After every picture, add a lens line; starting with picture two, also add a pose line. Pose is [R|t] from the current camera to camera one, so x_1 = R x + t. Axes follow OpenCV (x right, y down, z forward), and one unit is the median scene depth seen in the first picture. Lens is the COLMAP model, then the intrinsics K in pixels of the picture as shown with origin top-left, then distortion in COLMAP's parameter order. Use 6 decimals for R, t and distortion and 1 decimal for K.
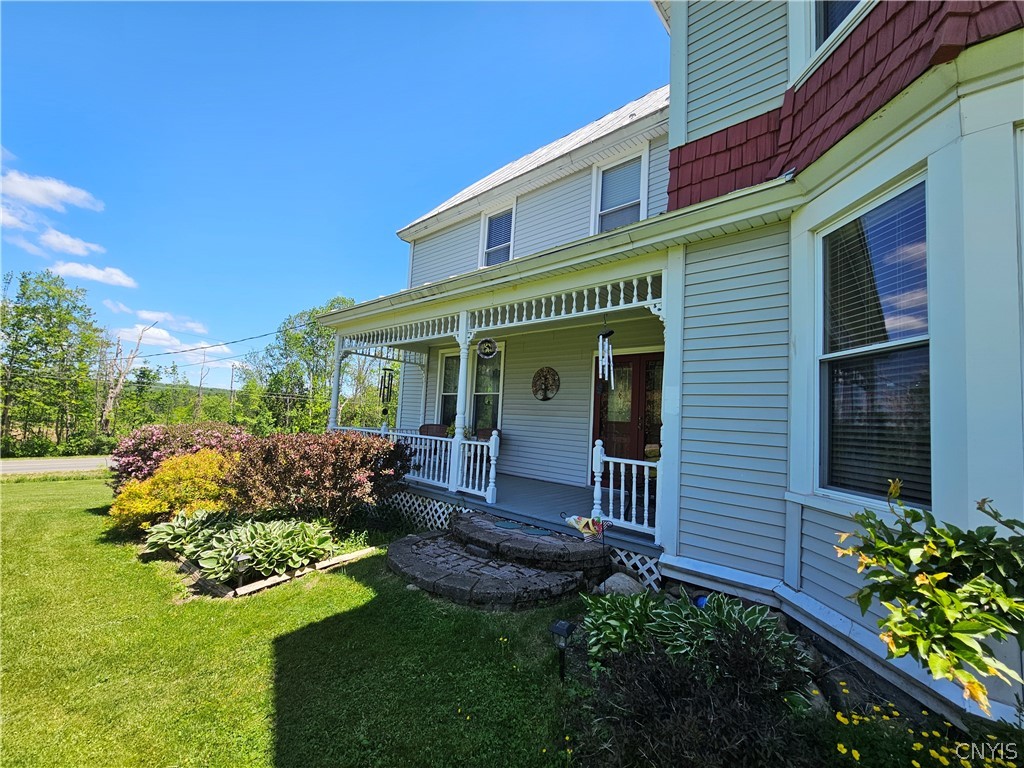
lens RADIAL K [[411.8, 0, 513.8], [0, 411.8, 390.0], [0, 0, 1]] dist [-0.032300, 0.006826]
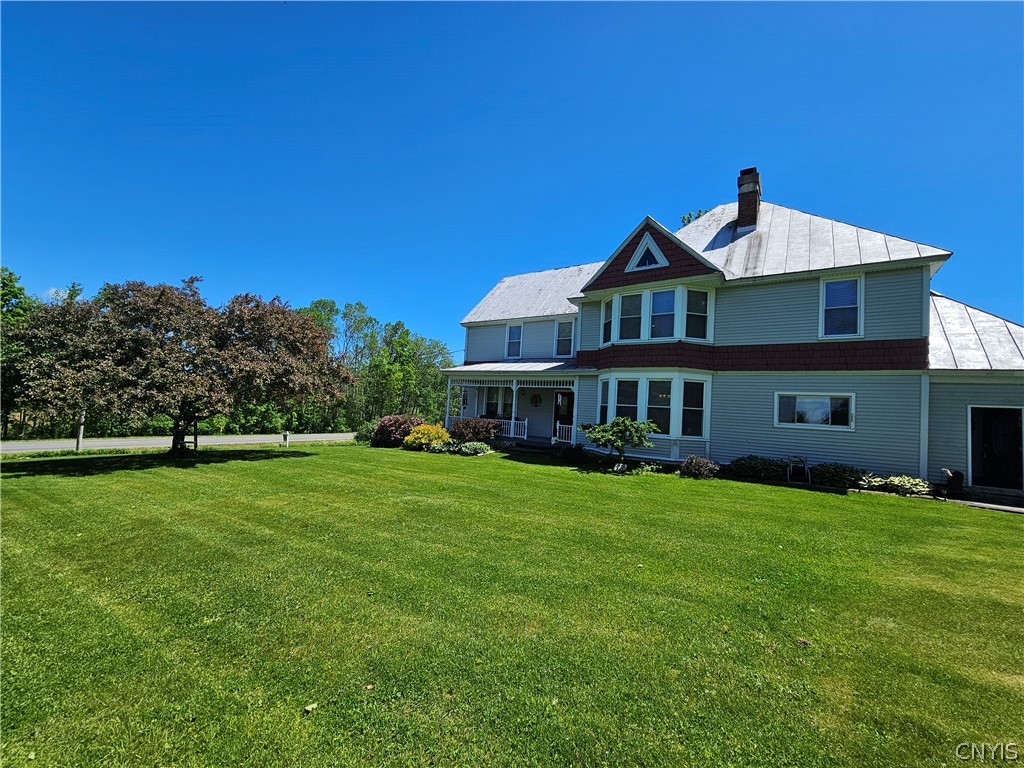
lens RADIAL K [[411.8, 0, 513.8], [0, 411.8, 390.0], [0, 0, 1]] dist [-0.032300, 0.006826]
pose [[0.989922, 0.007555, 0.141409, -0.630584], [-0.013362, 0.999104, 0.040158, -0.264109], [-0.140979, -0.041643, 0.989136, -2.303625]]
